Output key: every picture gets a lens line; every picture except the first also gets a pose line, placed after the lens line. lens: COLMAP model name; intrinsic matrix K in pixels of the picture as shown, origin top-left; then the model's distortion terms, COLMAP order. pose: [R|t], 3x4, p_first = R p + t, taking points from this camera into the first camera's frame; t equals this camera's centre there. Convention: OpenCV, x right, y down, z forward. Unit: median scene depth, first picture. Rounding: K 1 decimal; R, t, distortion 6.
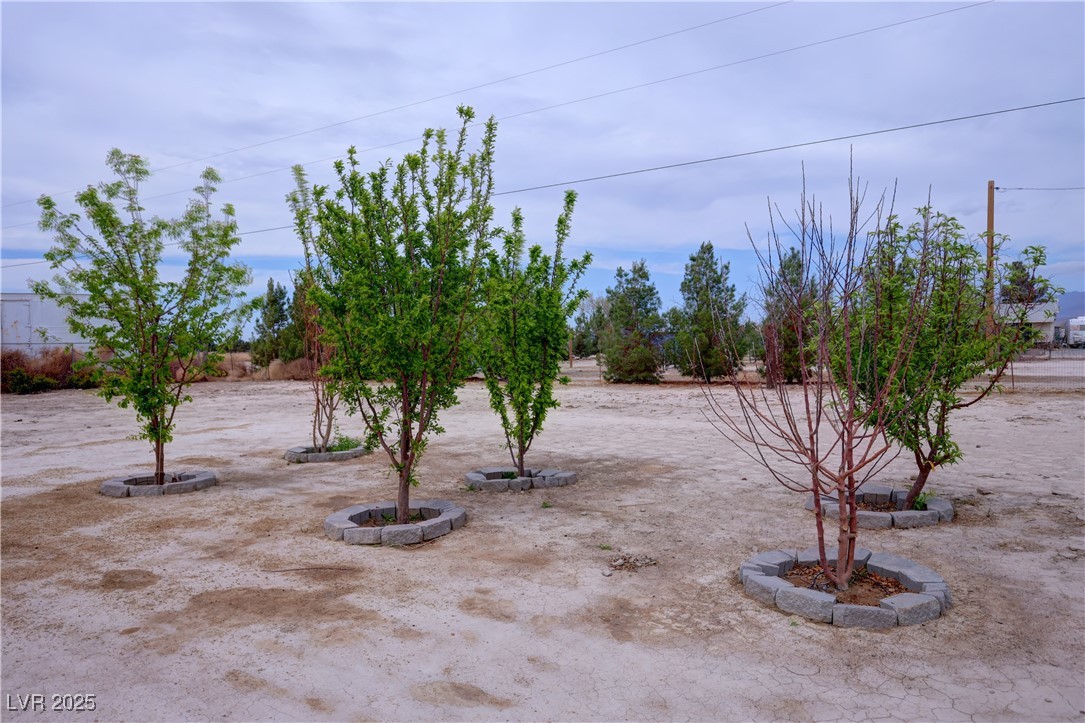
lens RADIAL K [[733.0, 0, 542.5], [0, 733.0, 361.5], [0, 0, 1]] dist [0.002899, -0.000145]
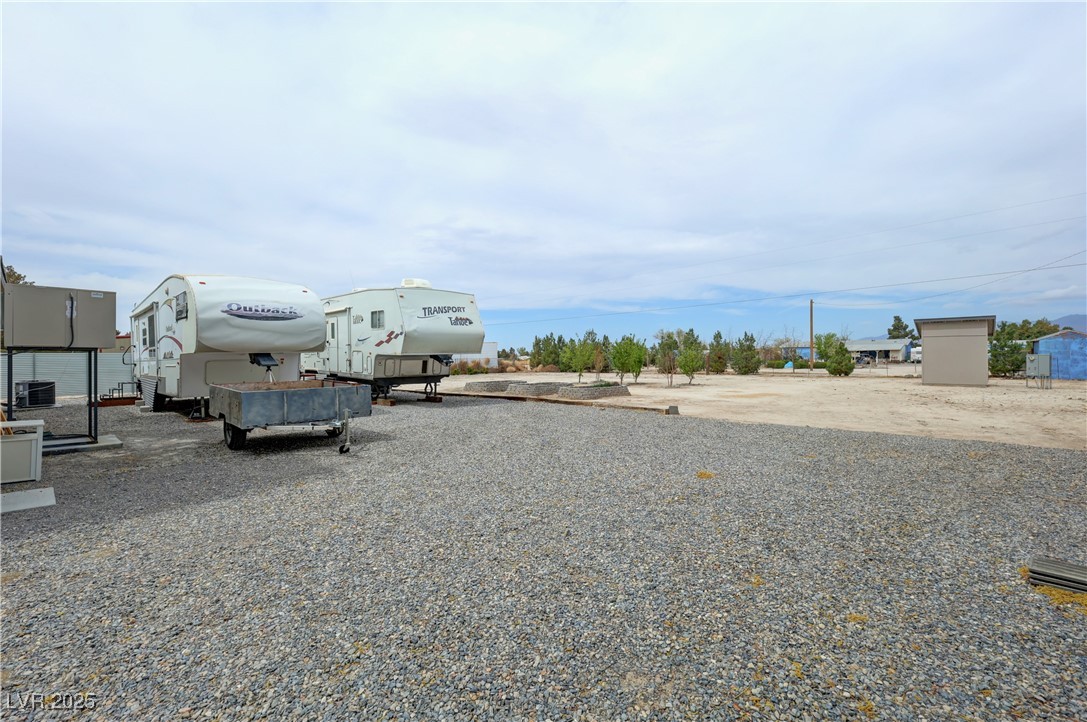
lens RADIAL K [[474.2, 0, 543.5], [0, 474.2, 361.0], [0, 0, 1]] dist [0.003740, -0.000308]
pose [[0.983341, 0.007818, -0.181602, -0.024633], [-0.010394, 0.999858, -0.013237, 0.009218], [0.181473, 0.014904, 0.983283, -1.066933]]
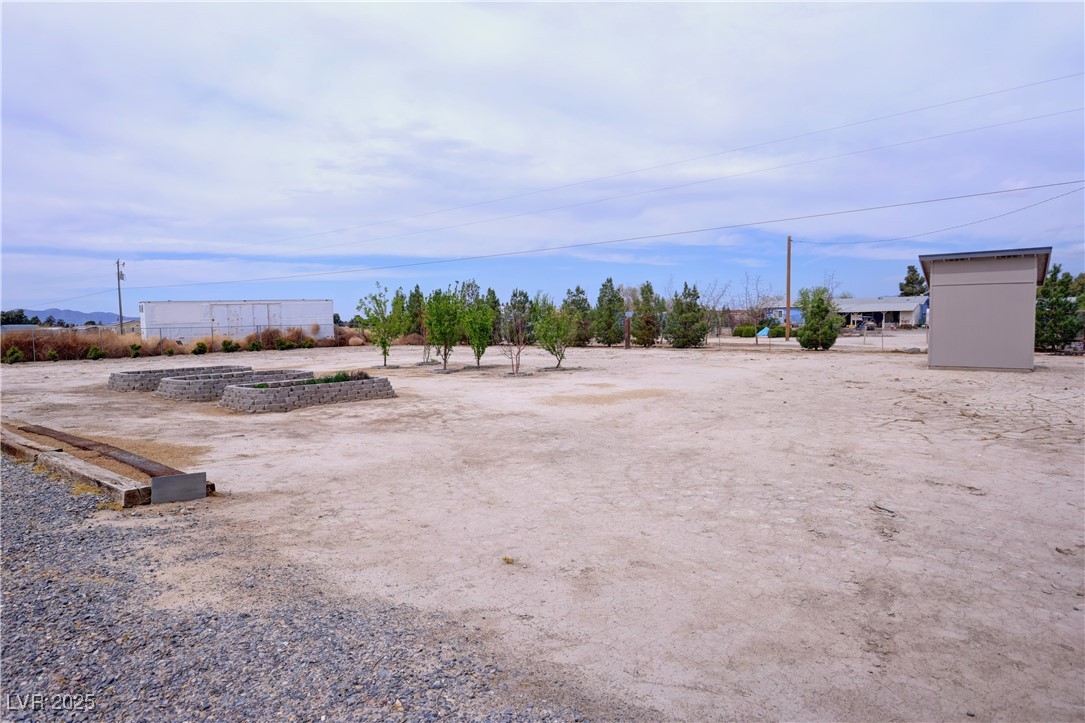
lens RADIAL K [[604.3, 0, 542.5], [0, 604.3, 361.5], [0, 0, 1]] dist [-0.000235, 0.001464]
pose [[0.995461, 0.009016, -0.094746, 0.197671], [-0.004942, 0.999056, 0.043151, -0.000987], [0.095045, -0.042487, 0.994566, -0.684633]]
